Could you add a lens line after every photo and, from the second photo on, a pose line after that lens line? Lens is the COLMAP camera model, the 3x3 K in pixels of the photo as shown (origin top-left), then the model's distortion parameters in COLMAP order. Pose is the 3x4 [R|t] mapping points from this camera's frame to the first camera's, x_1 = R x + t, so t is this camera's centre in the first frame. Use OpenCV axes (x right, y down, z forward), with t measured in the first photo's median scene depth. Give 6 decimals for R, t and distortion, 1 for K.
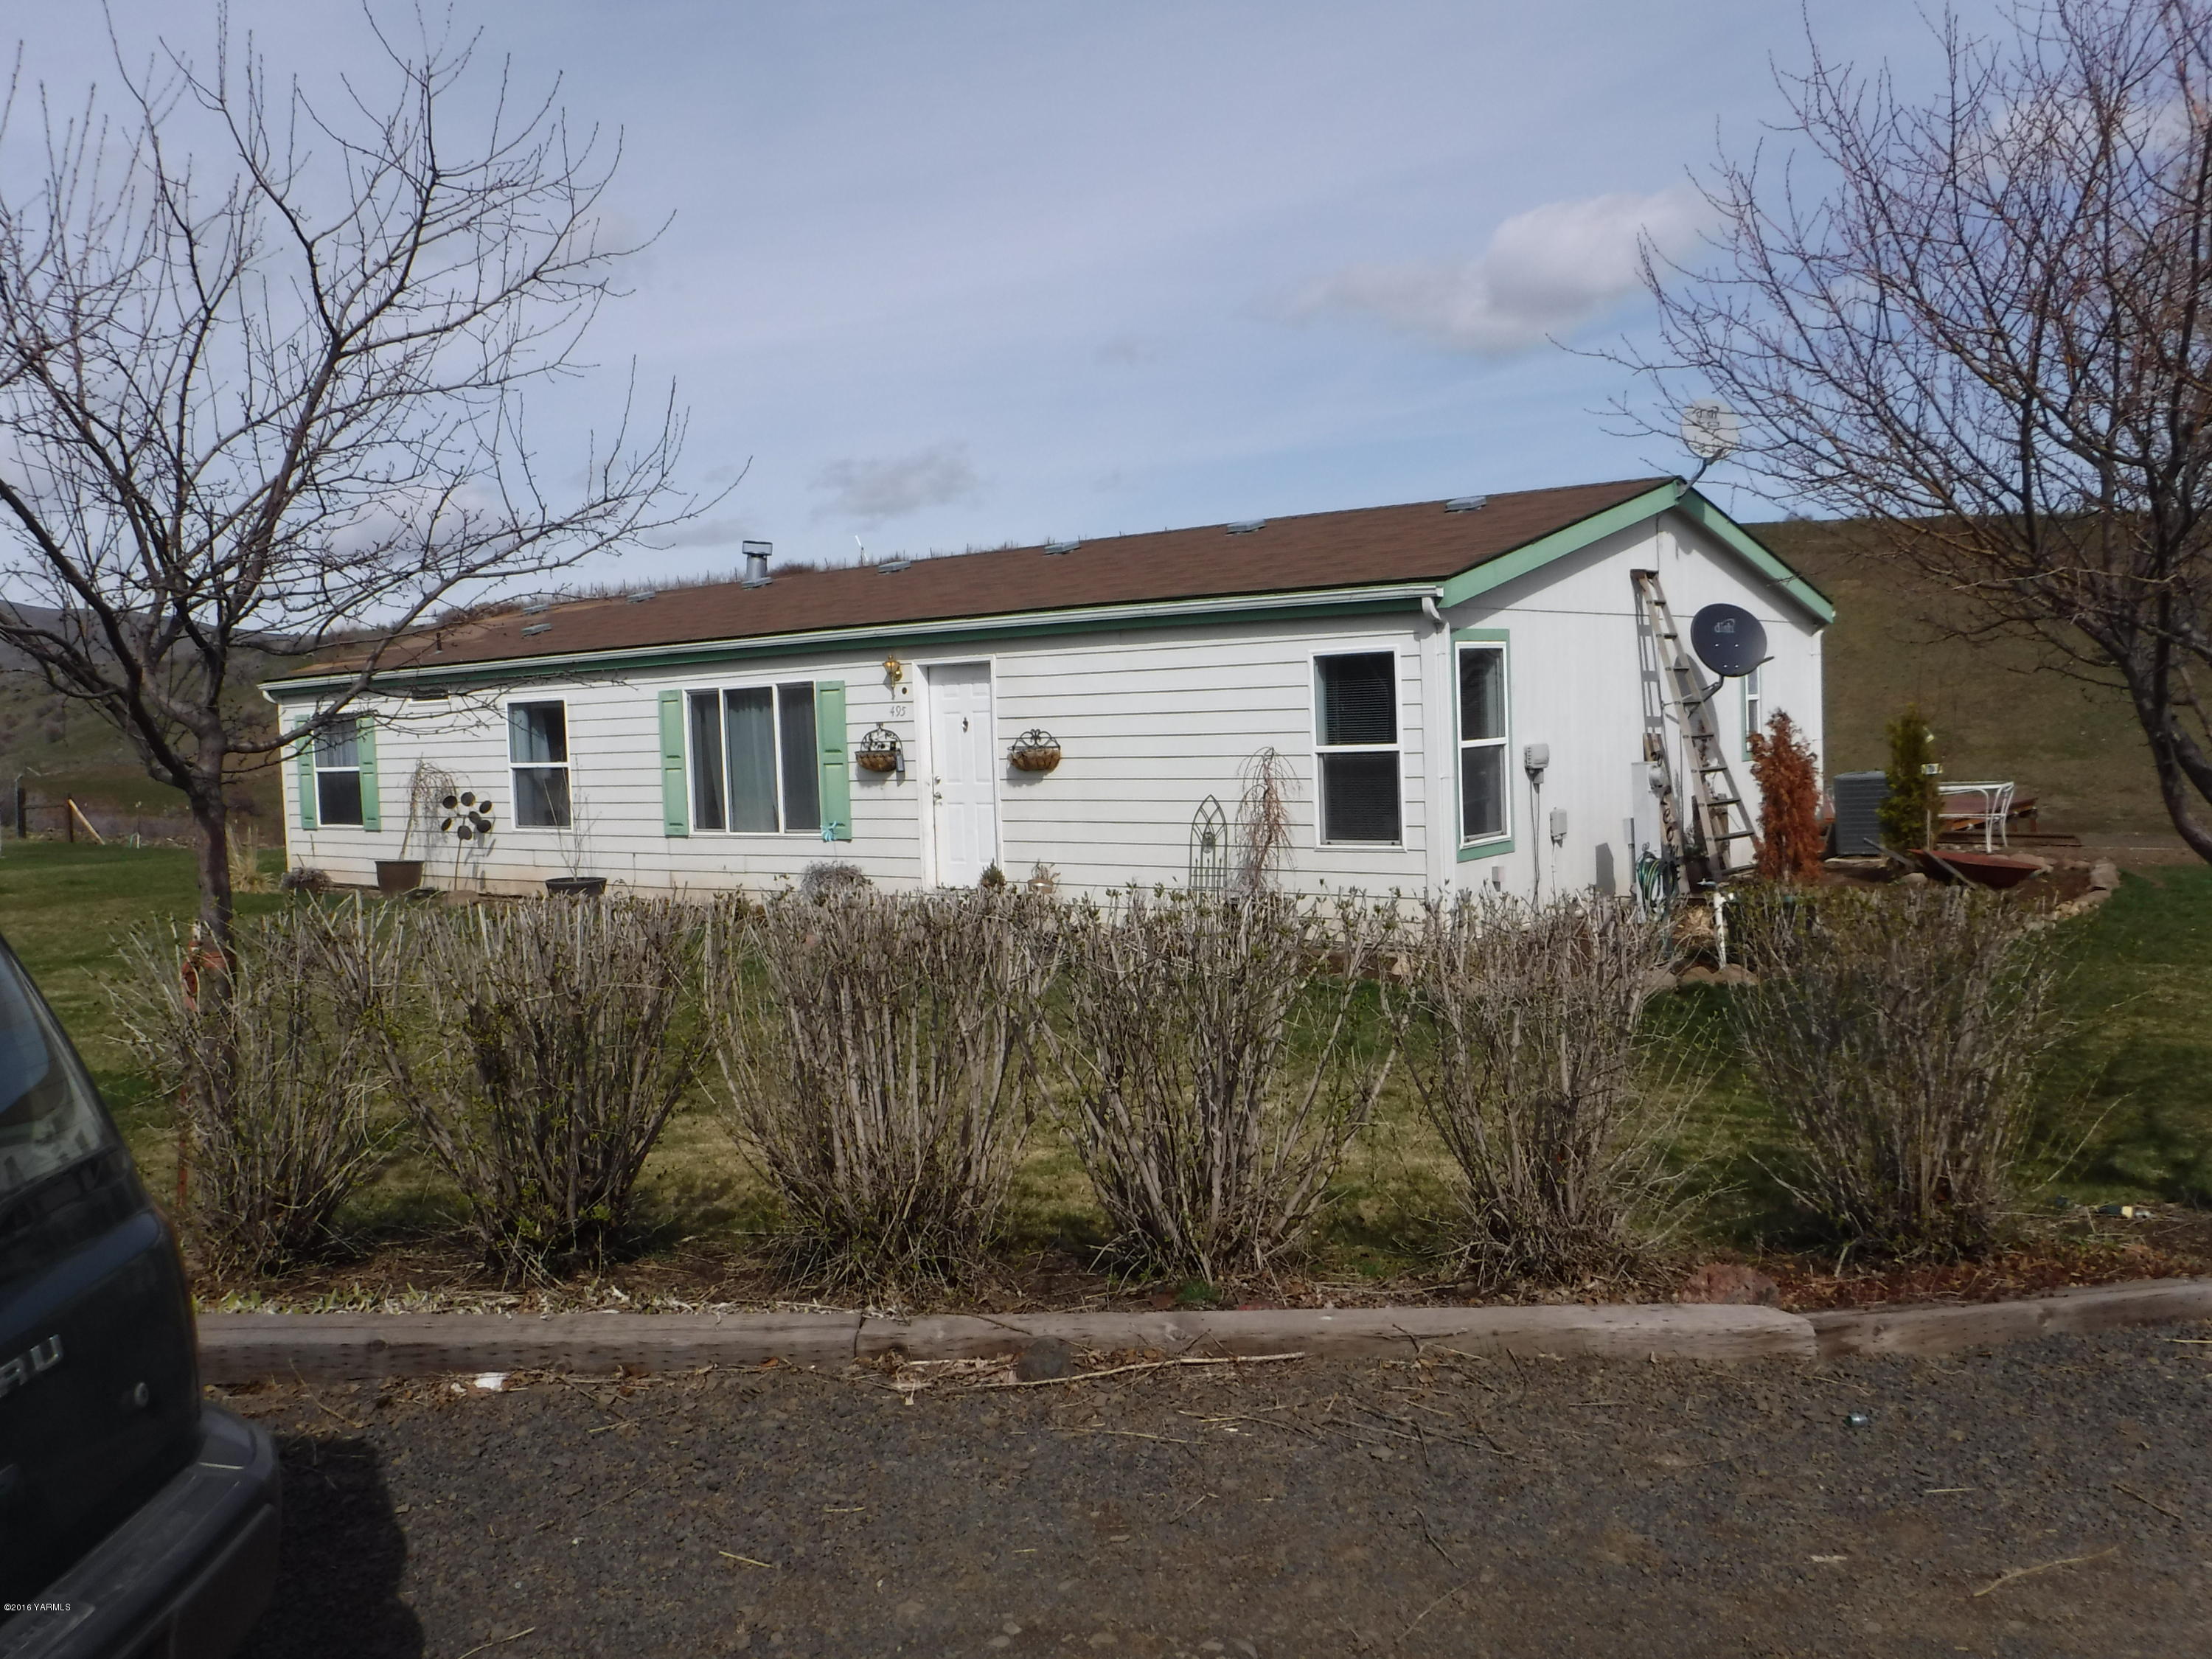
lens RADIAL K [[1868.5, 0, 1105.2], [0, 1868.5, 827.5], [0, 0, 1]] dist [-0.080446, 0.056397]
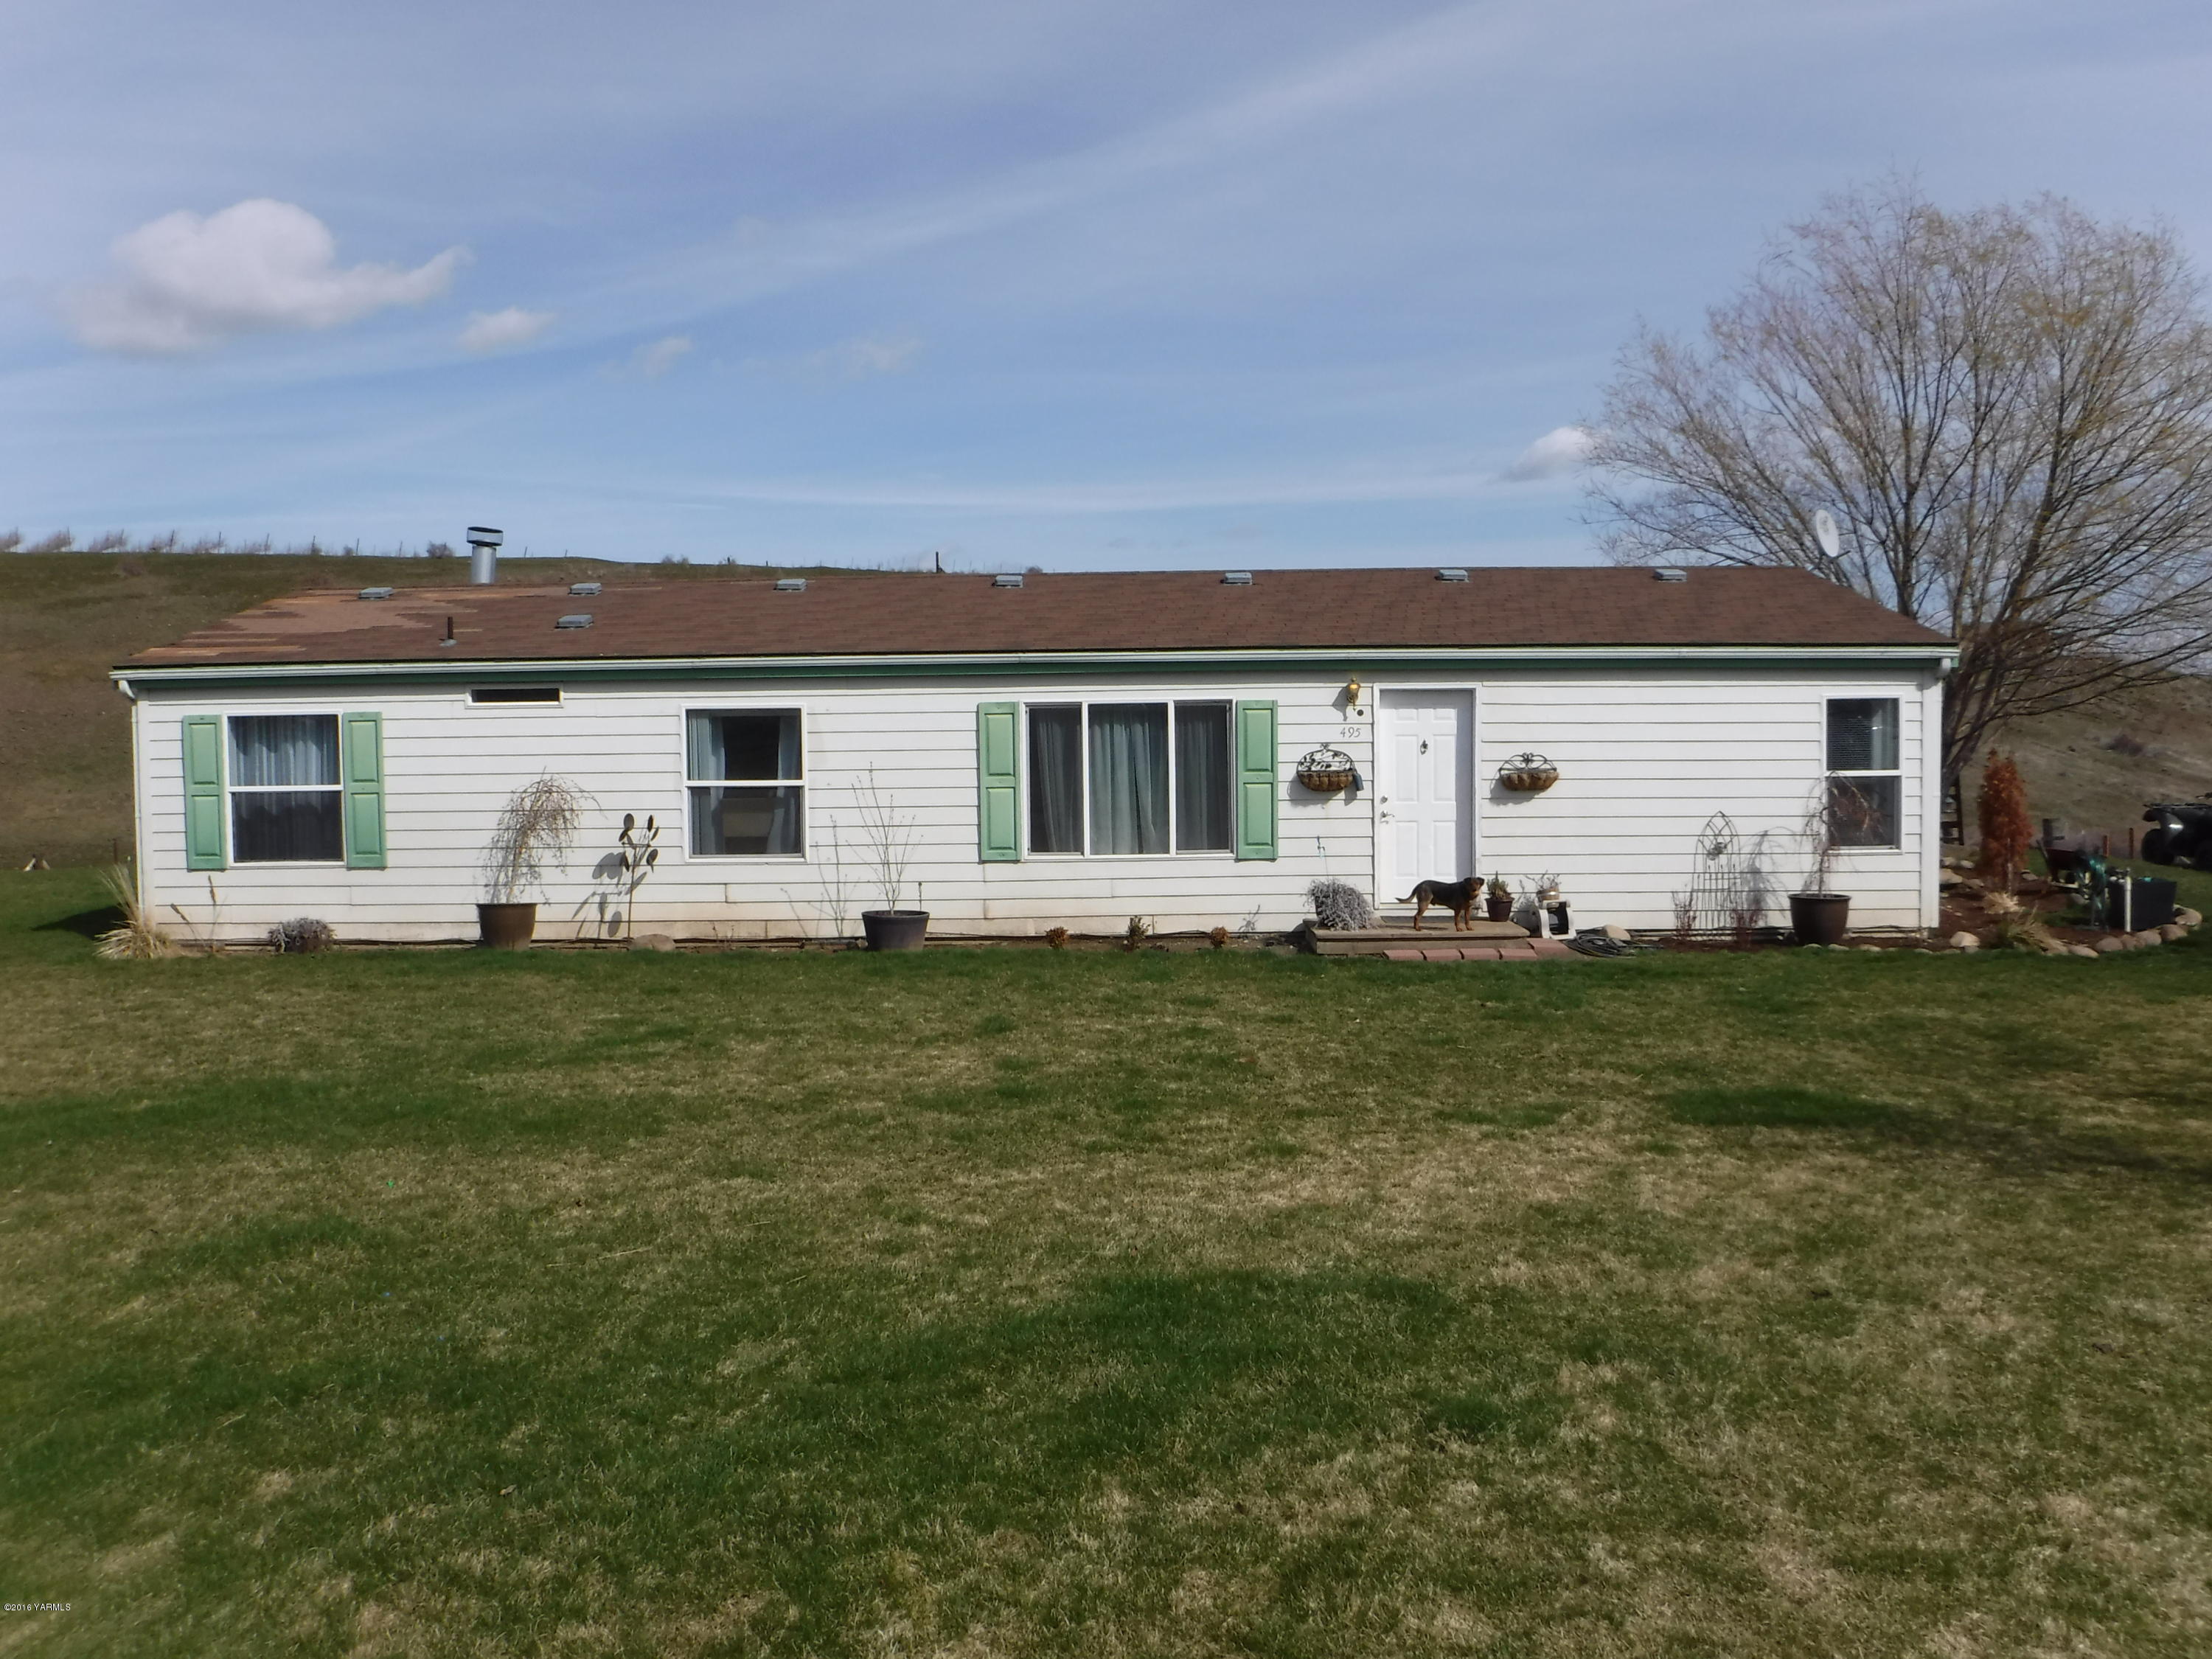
lens RADIAL K [[1868.5, 0, 1105.2], [0, 1868.5, 839.1], [0, 0, 1]] dist [-0.080446, 0.056397]
pose [[0.787202, -0.018307, 0.616423, -0.834210], [0.018567, 0.999810, 0.005982, -0.012005], [-0.616415, 0.006736, 0.787392, 0.266708]]
